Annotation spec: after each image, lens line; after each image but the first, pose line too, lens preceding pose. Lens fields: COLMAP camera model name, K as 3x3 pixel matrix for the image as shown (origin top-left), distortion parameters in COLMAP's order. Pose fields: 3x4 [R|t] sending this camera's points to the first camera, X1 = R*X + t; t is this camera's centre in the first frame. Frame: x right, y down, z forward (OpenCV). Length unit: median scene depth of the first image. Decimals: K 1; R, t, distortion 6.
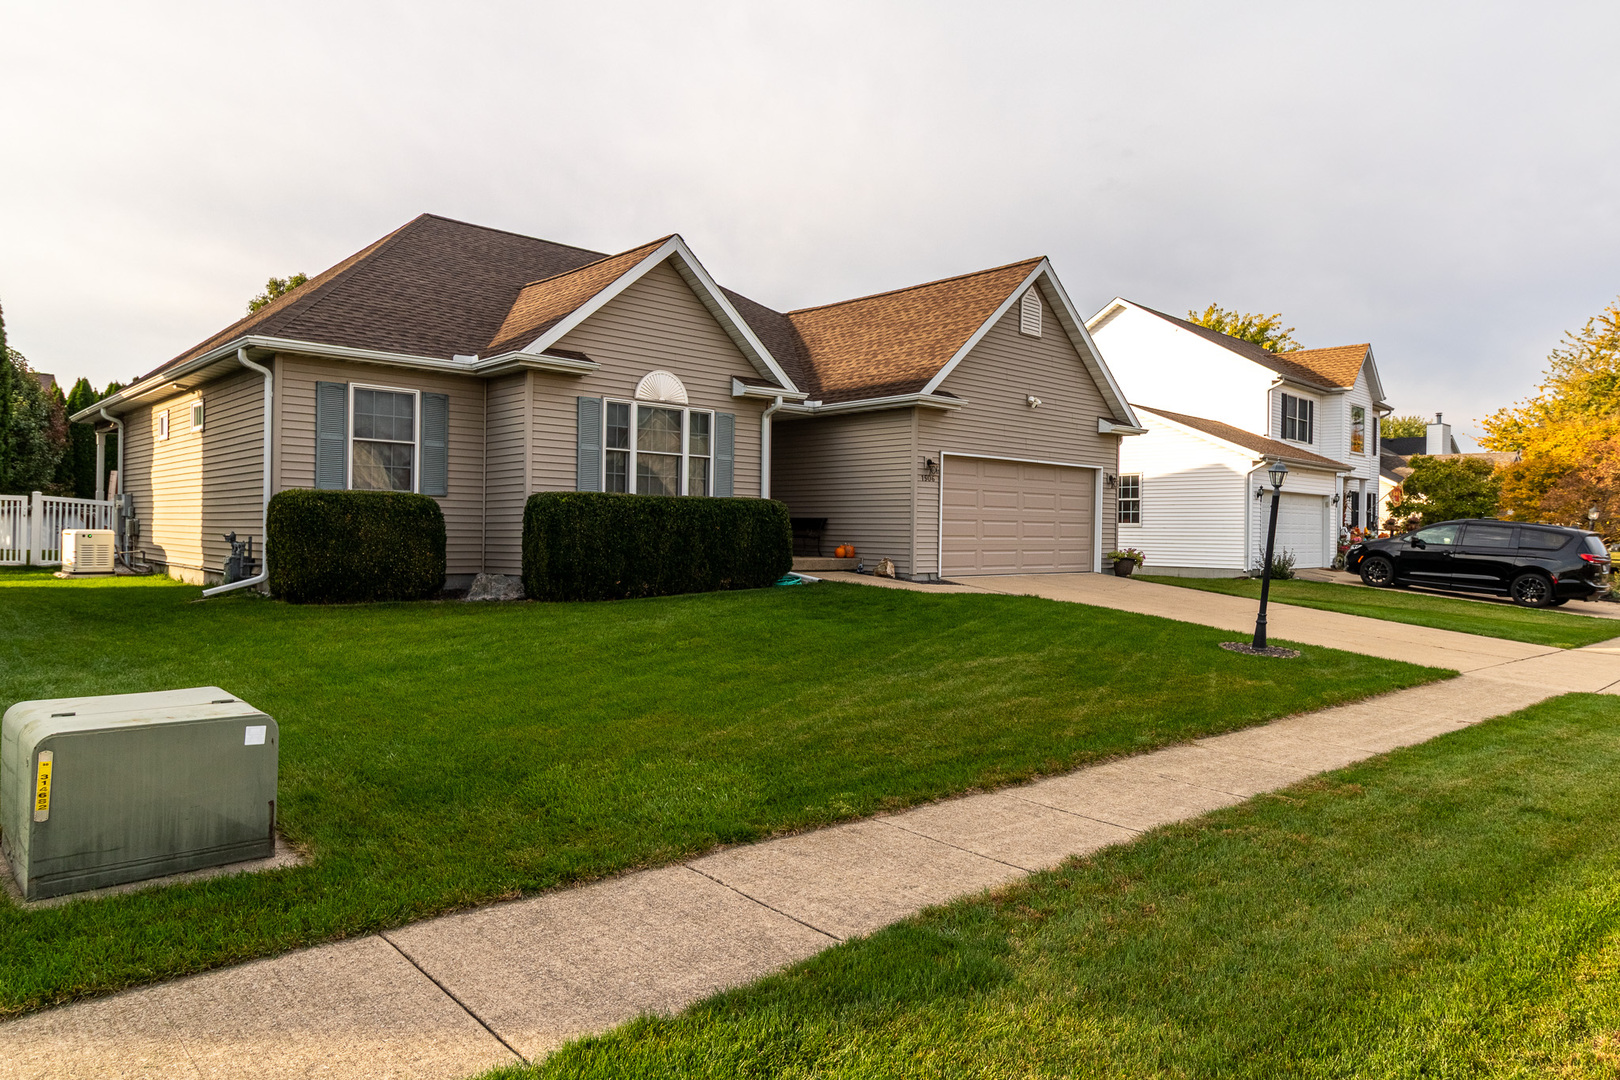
lens RADIAL K [[1022.1, 0, 809.2], [0, 1022.1, 537.6], [0, 0, 1]] dist [-0.003970, -0.000391]
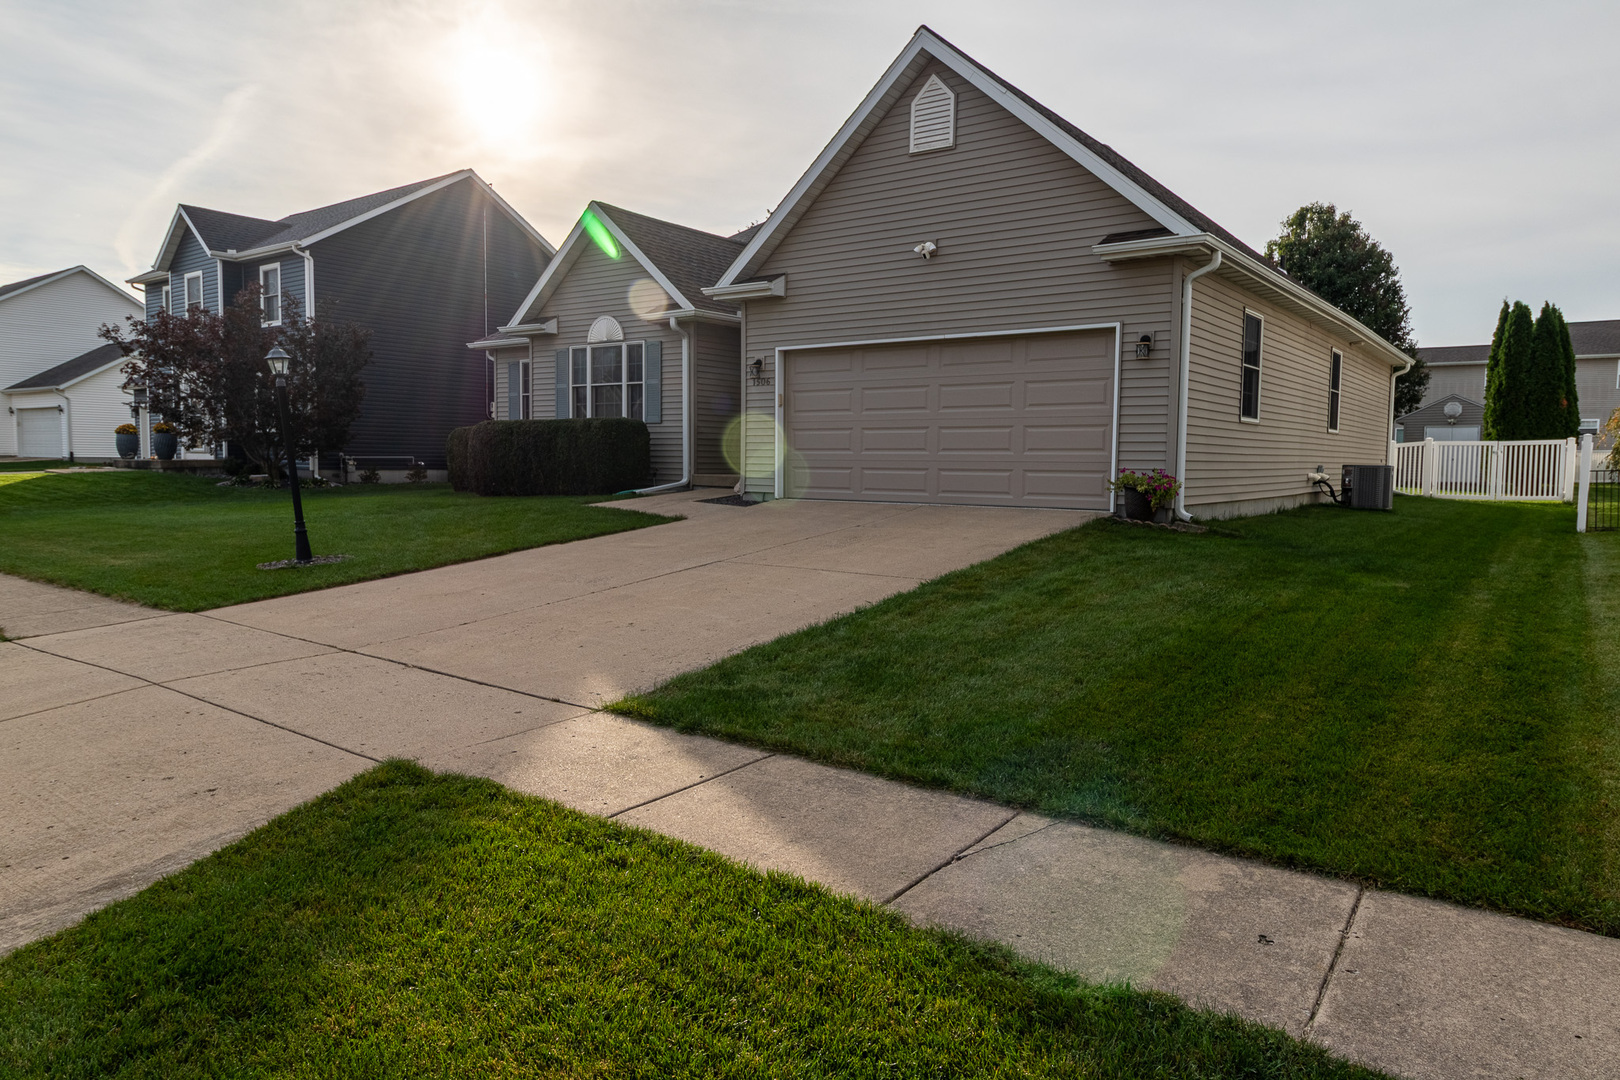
lens RADIAL K [[1022.1, 0, 808.8], [0, 1022.1, 533.1], [0, 0, 1]] dist [-0.003970, -0.000391]
pose [[0.185151, 0.059576, -0.980903, 1.091715], [-0.017379, 0.998203, 0.057346, 0.020712], [0.982556, 0.006429, 0.185854, 0.994788]]
